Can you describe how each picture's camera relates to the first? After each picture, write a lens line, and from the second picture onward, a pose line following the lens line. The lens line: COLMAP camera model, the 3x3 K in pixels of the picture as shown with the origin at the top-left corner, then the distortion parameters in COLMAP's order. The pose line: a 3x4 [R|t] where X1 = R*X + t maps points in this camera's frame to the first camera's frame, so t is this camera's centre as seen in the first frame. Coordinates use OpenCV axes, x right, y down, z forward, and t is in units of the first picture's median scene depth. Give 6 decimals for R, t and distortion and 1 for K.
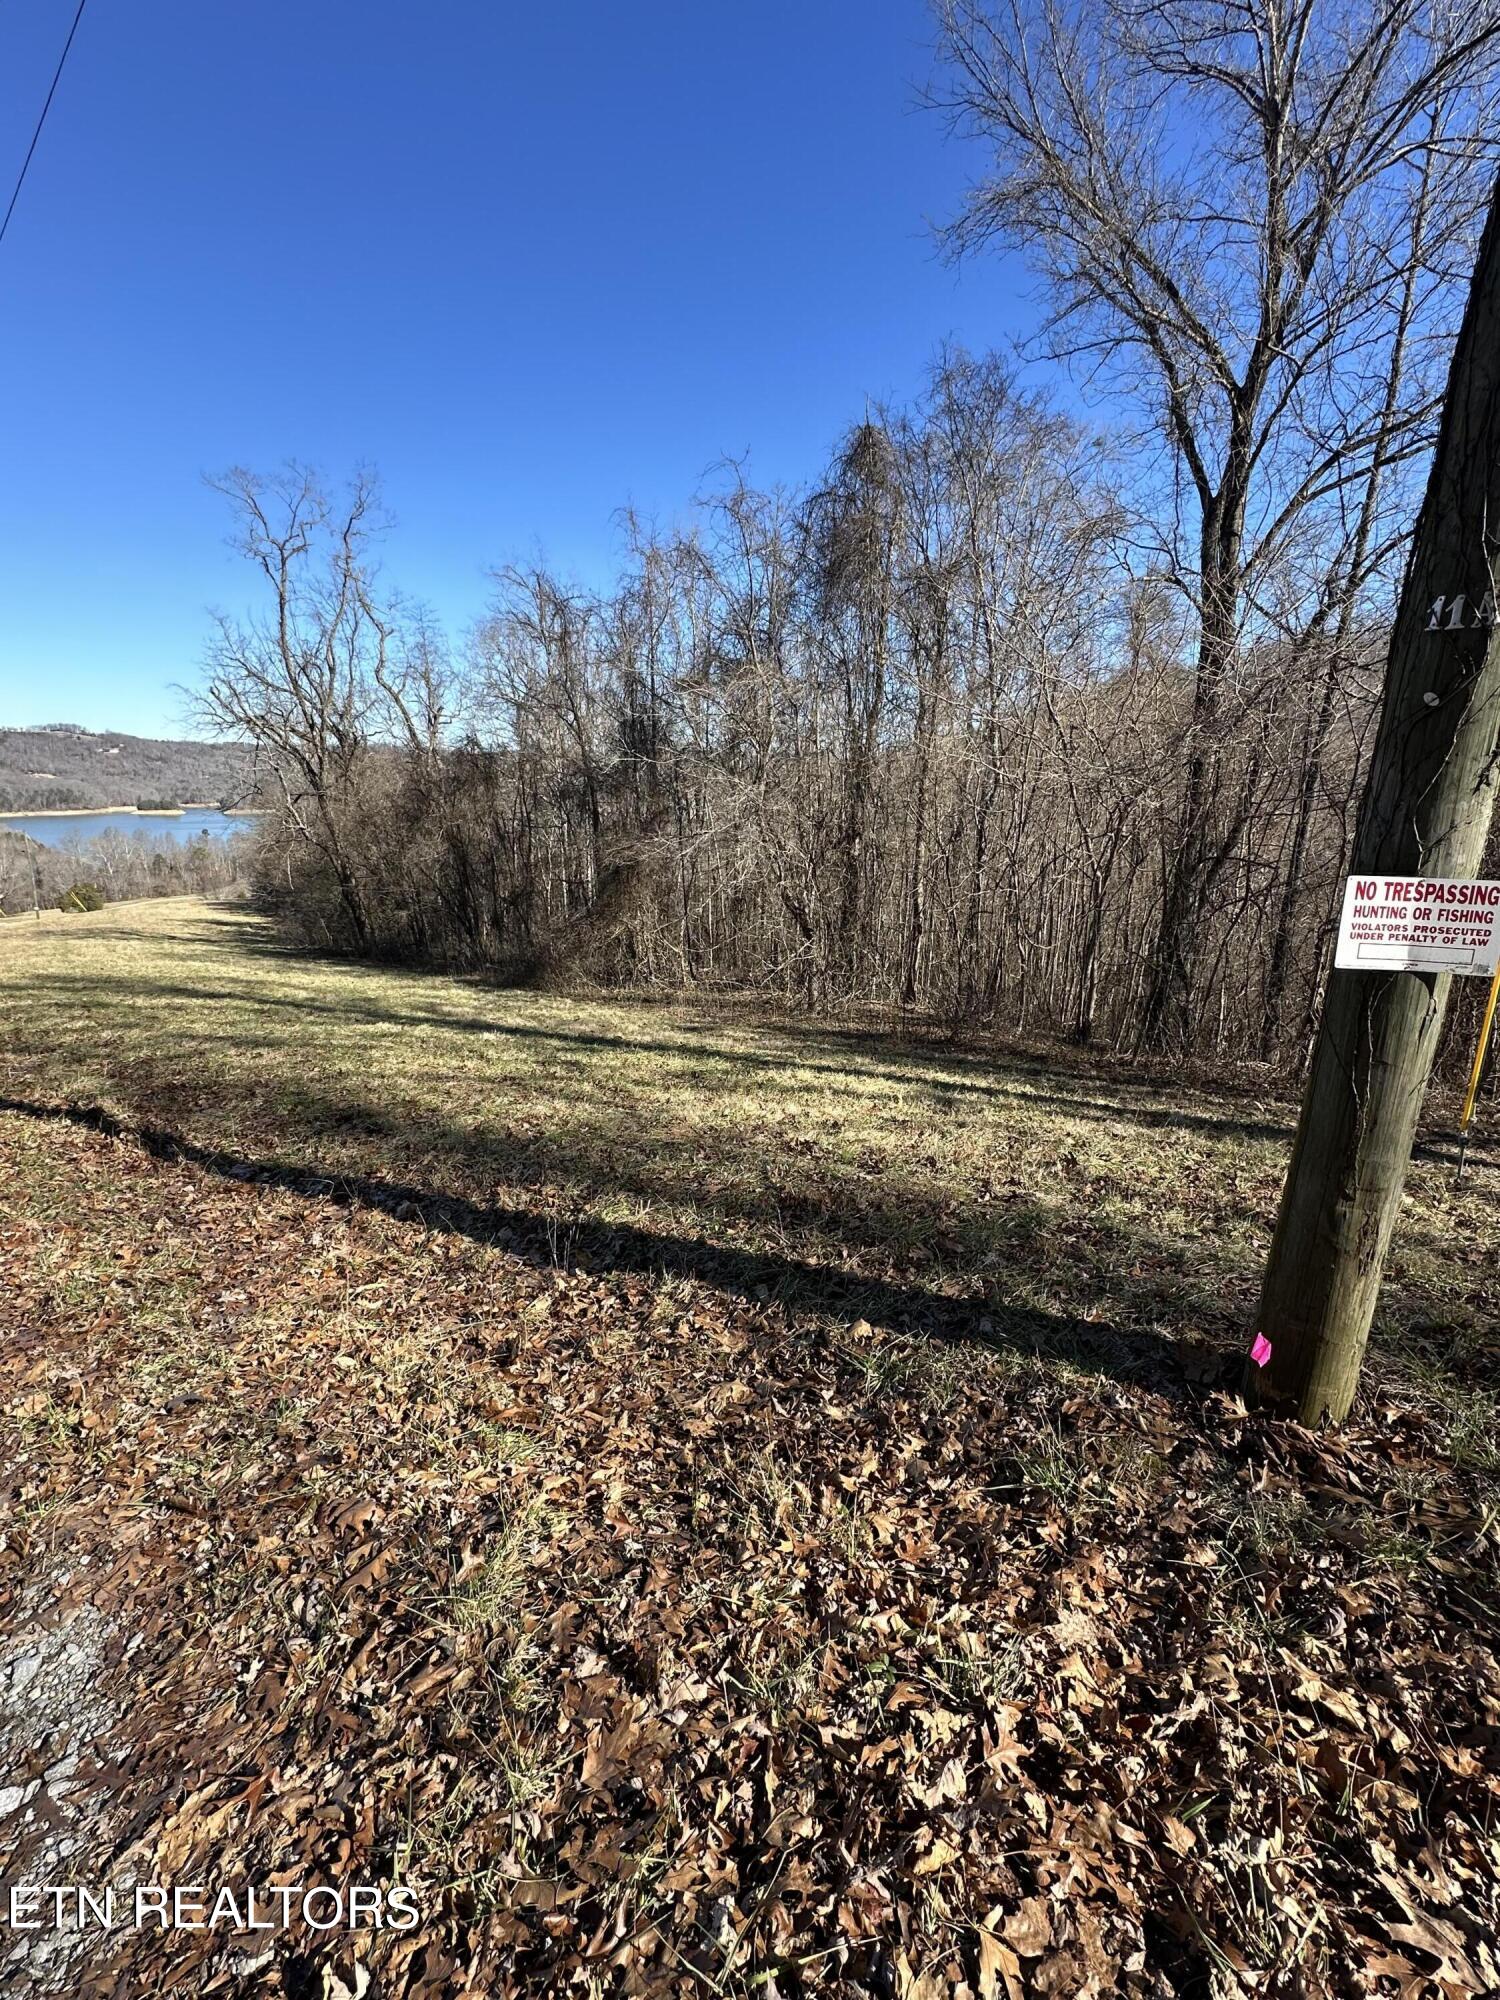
lens RADIAL K [[875.5, 0, 752.8], [0, 875.5, 1008.5], [0, 0, 1]] dist [-0.003318, 0.000973]
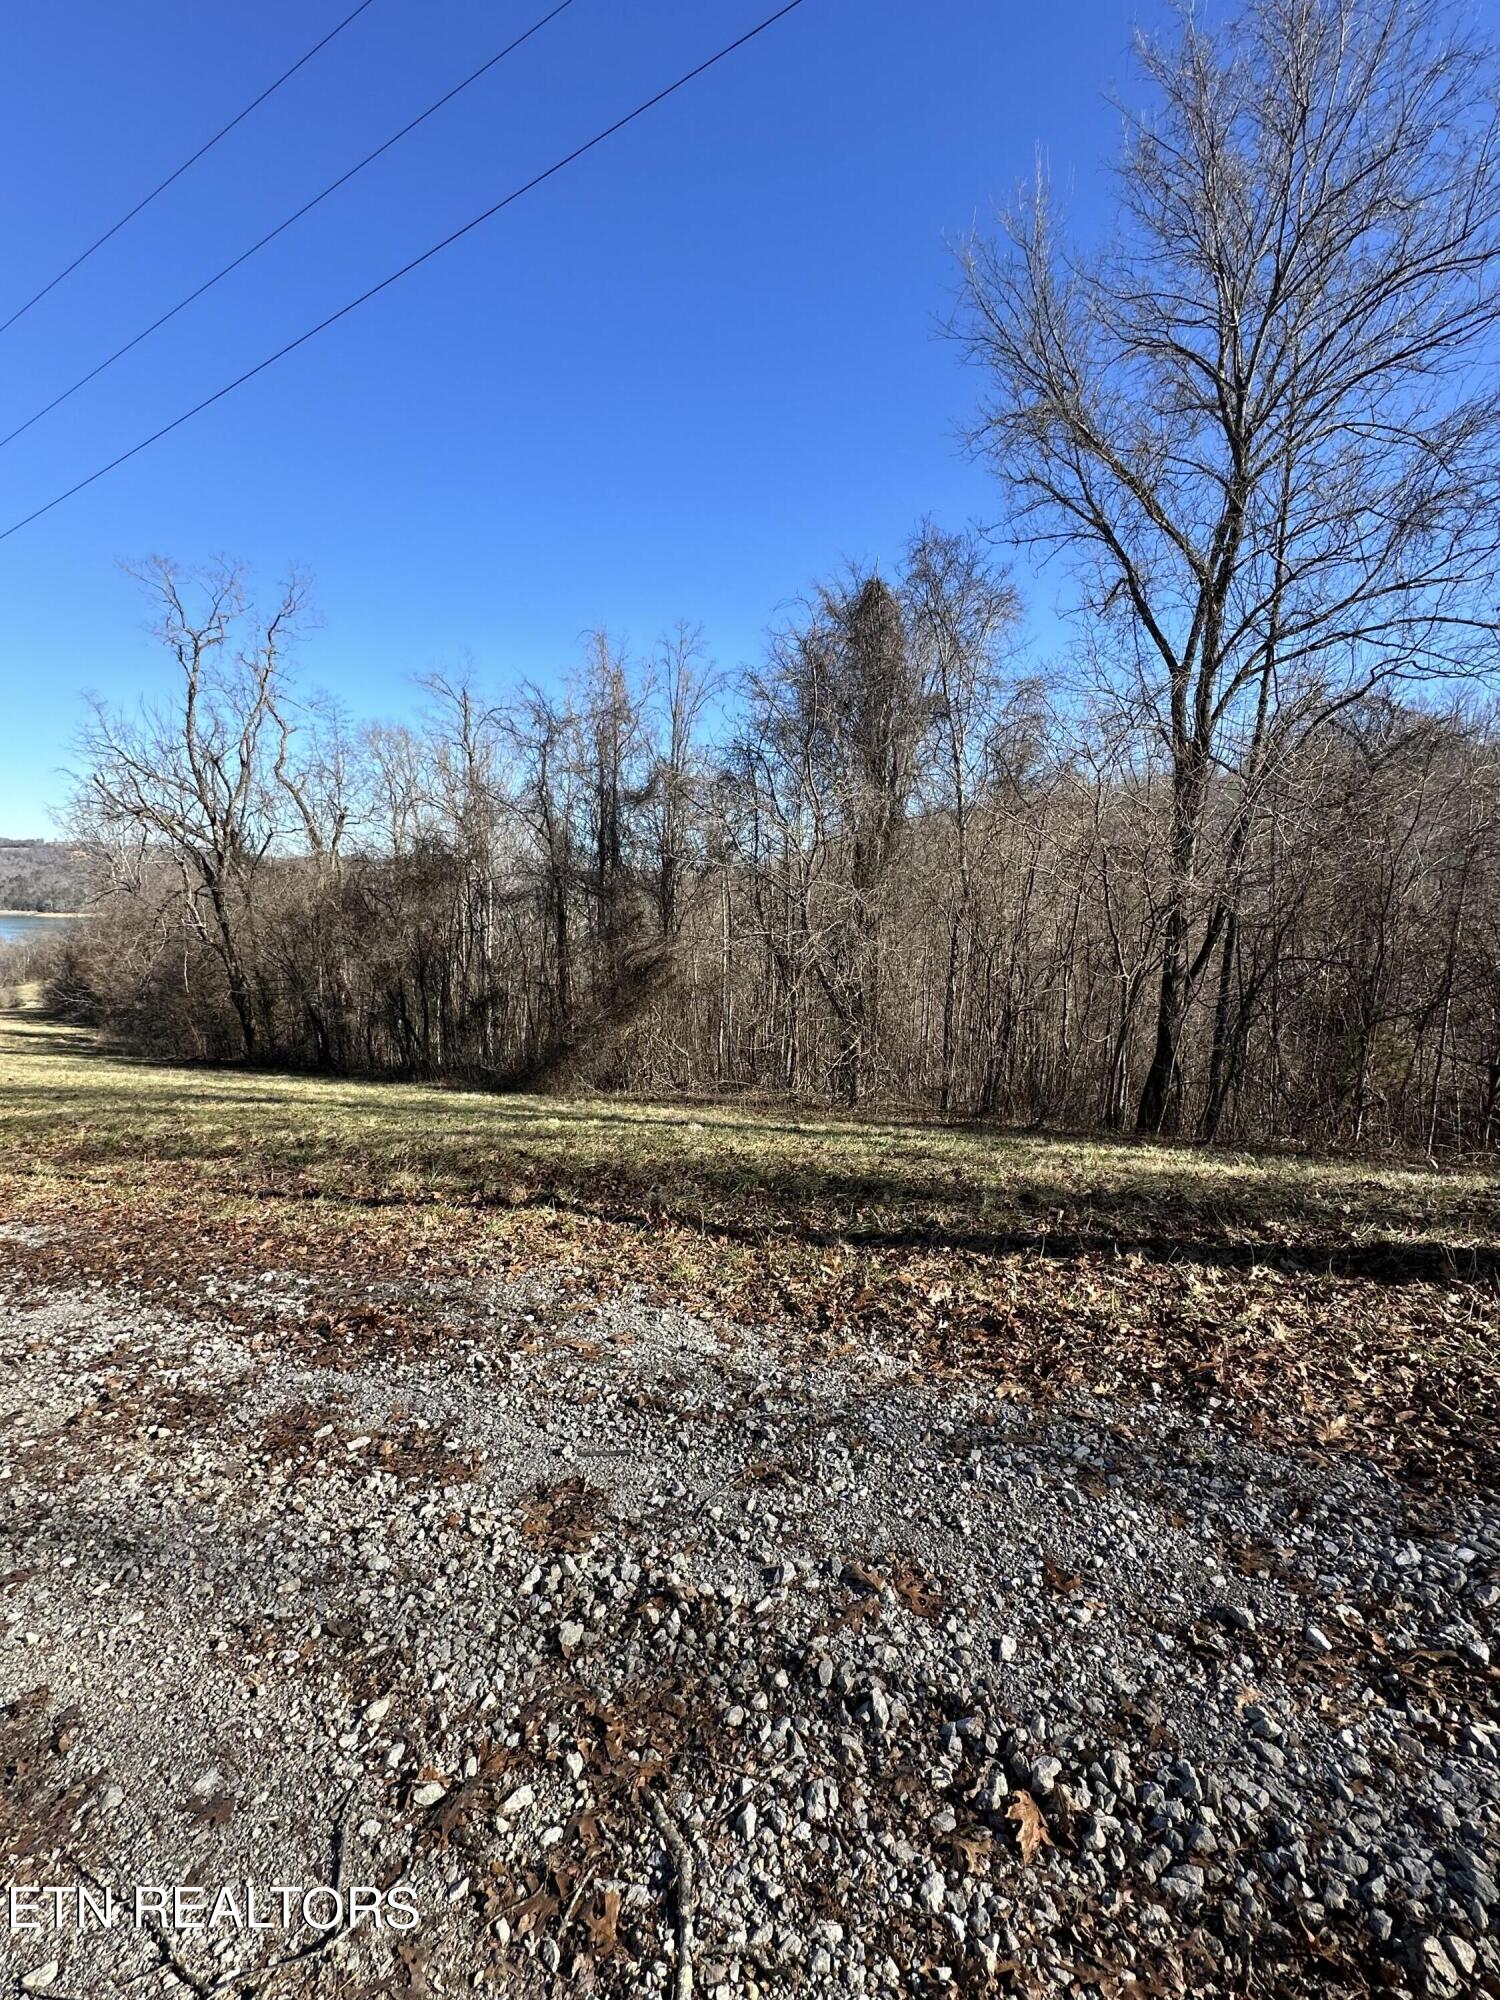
lens RADIAL K [[875.5, 0, 751.3], [0, 875.5, 1011.9], [0, 0, 1]] dist [-0.003318, 0.000973]
pose [[0.979975, -0.002254, 0.199109, -0.134901], [0.026385, 0.992588, -0.118628, 0.005683], [-0.197366, 0.121506, 0.972771, 0.003584]]
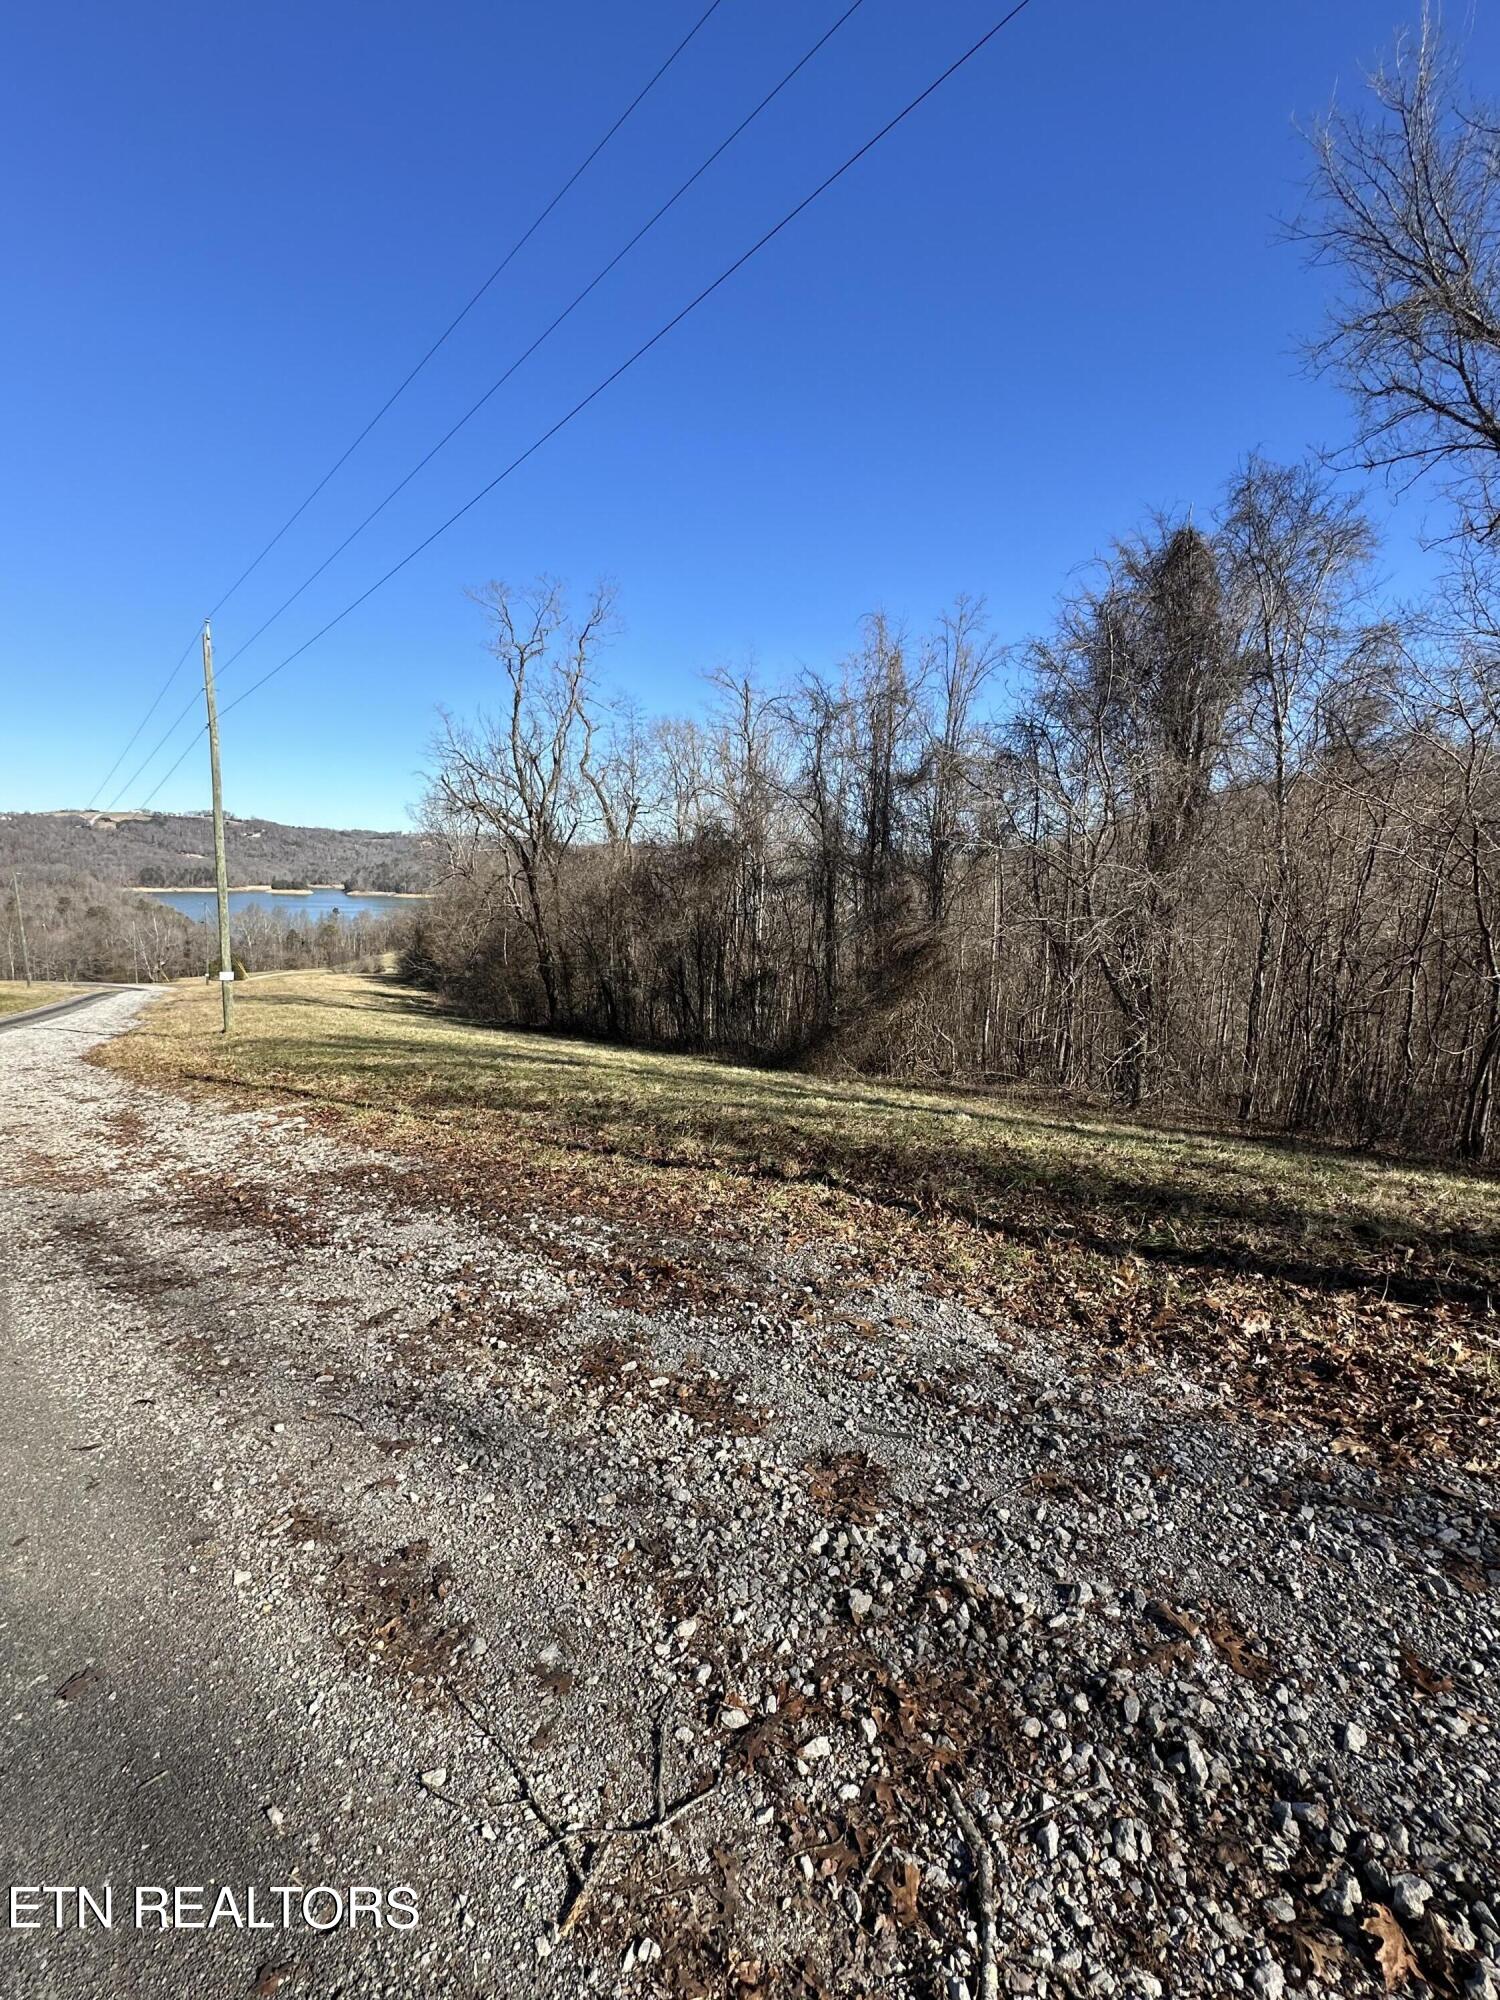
lens RADIAL K [[875.5, 0, 748.6], [0, 875.5, 1009.8], [0, 0, 1]] dist [-0.003318, 0.000973]
pose [[0.994516, 0.038877, -0.097092, -0.137435], [-0.048574, 0.993841, -0.099600, 0.005698], [0.092622, 0.103770, 0.990279, 0.003622]]
